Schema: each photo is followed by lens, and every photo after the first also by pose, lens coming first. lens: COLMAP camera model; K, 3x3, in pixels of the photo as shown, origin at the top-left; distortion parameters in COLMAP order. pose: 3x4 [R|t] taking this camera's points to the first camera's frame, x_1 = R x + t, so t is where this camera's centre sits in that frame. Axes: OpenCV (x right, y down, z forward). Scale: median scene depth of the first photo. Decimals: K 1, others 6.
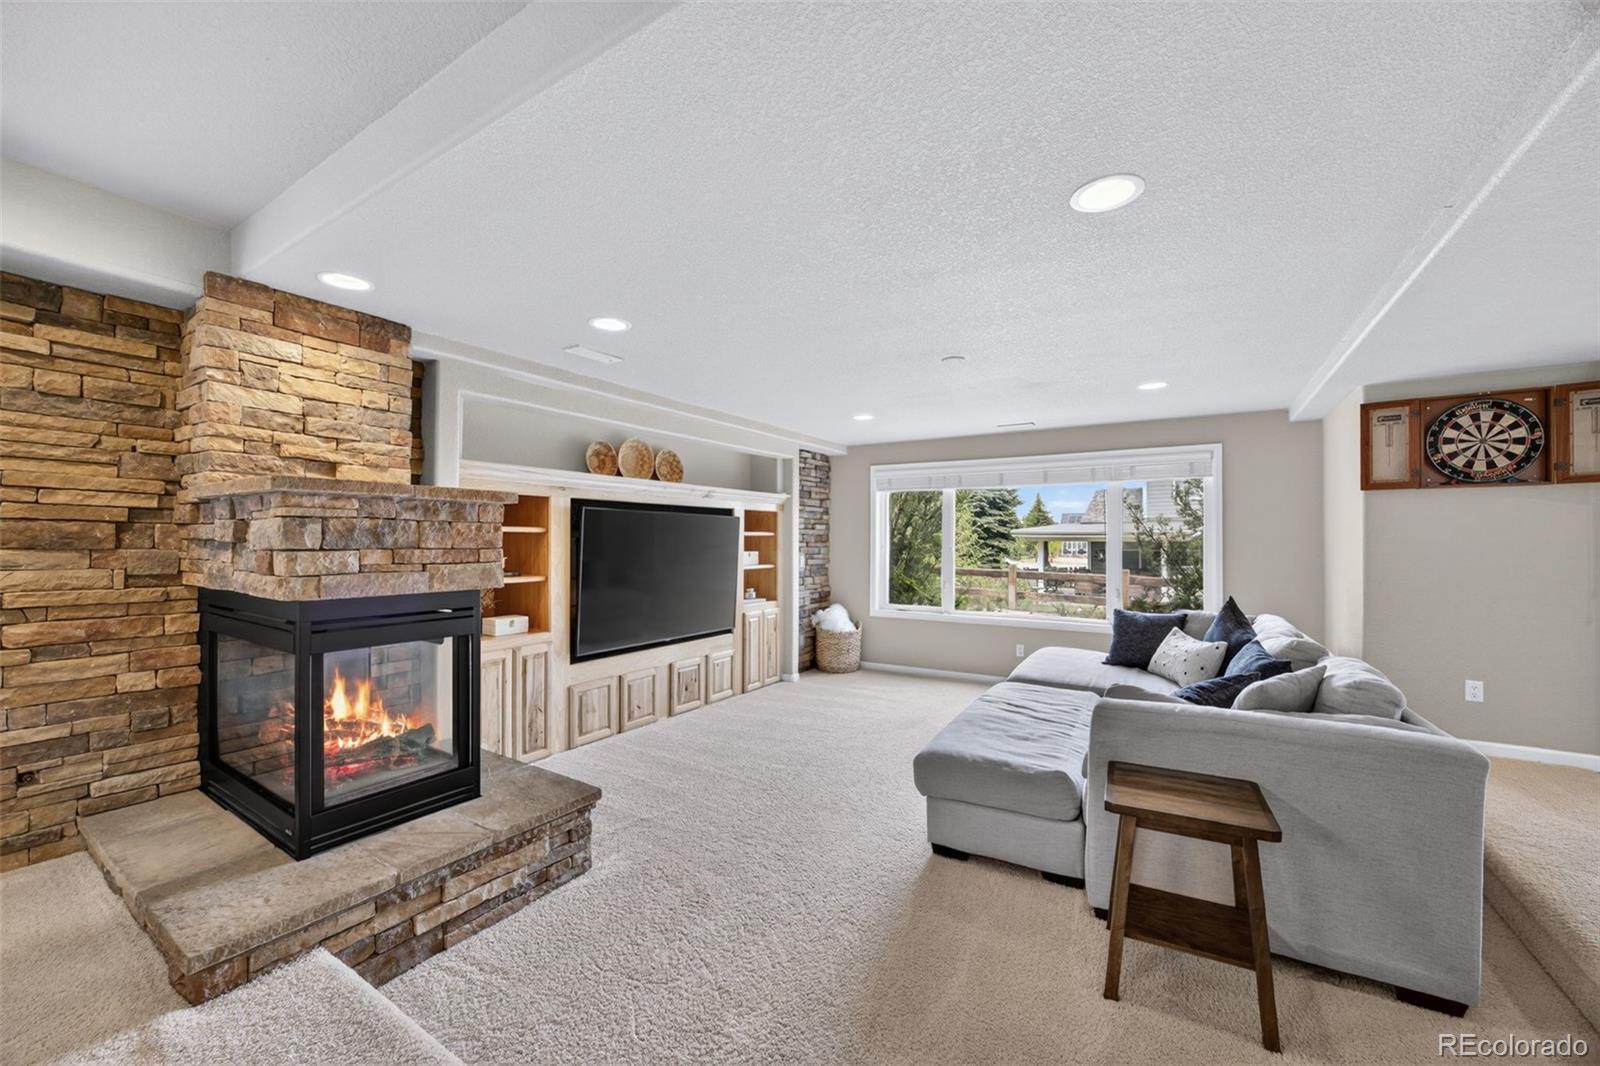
lens RADIAL K [[616.2, 0, 796.6], [0, 616.2, 539.5], [0, 0, 1]] dist [-0.016534, 0.003943]
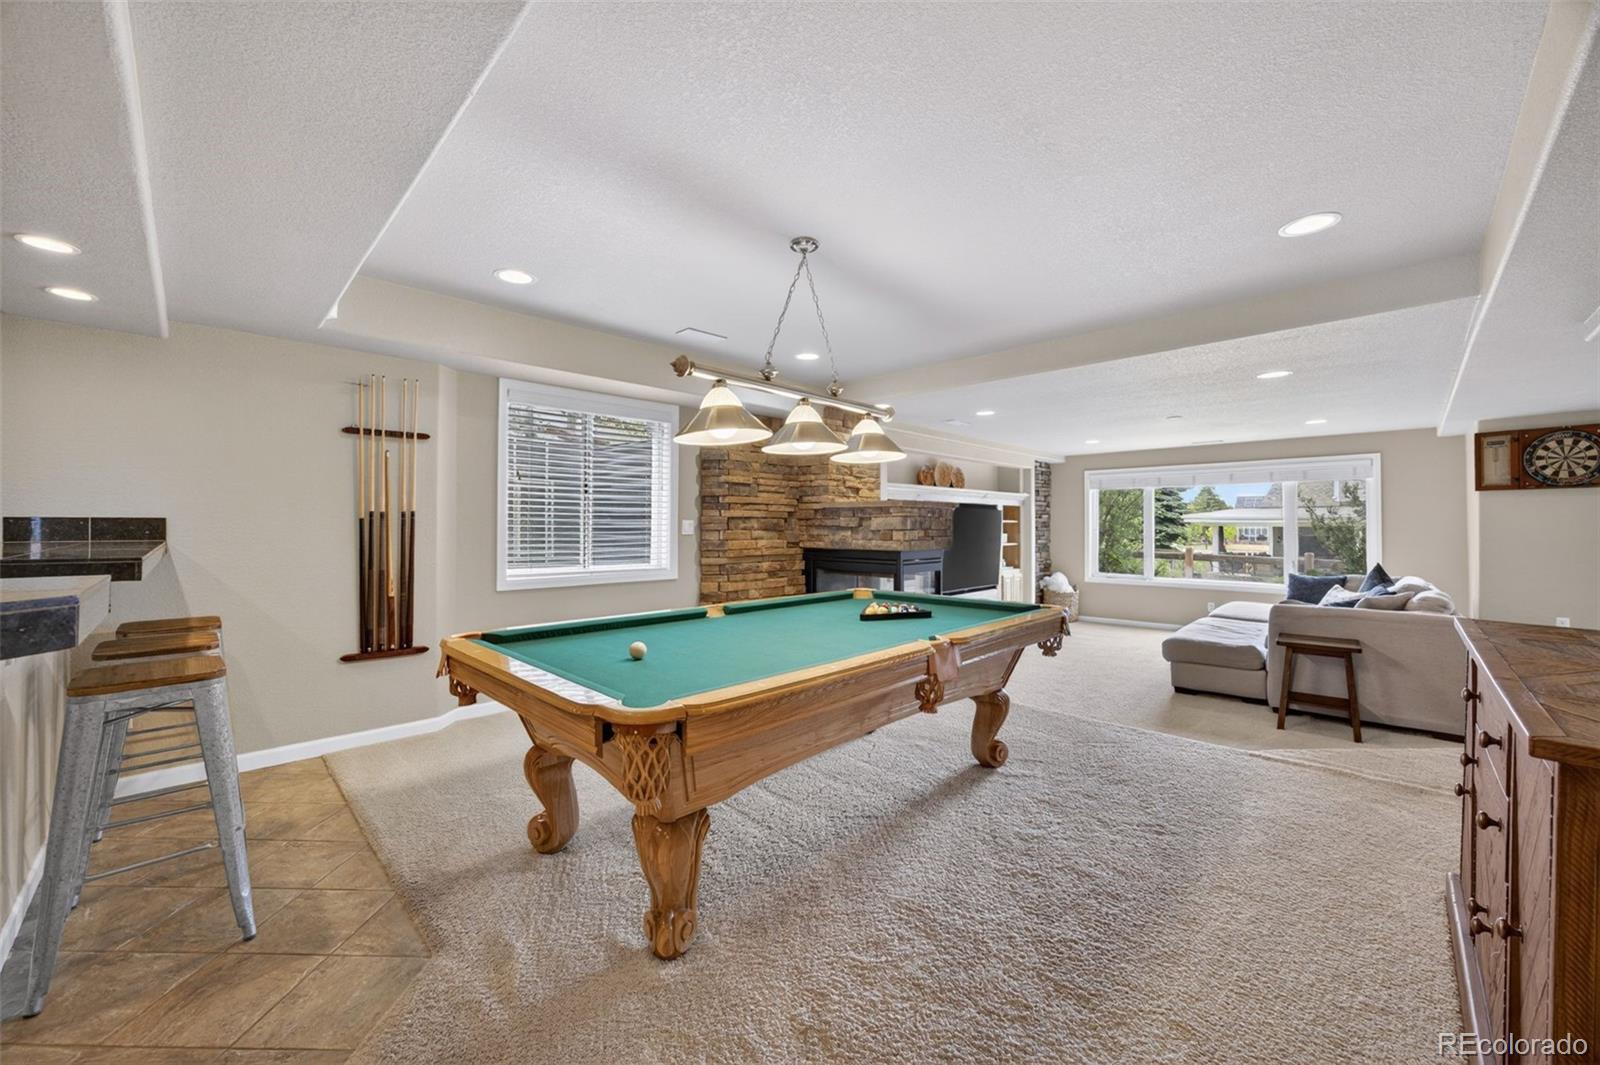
lens RADIAL K [[622.0, 0, 801.1], [0, 622.0, 526.5], [0, 0, 1]] dist [0.004005, -0.000132]
pose [[0.980049, -0.003823, -0.198720, -0.298816], [0.003872, 0.999992, -0.000140, 0.000878], [0.198719, -0.000632, 0.980056, -0.632817]]
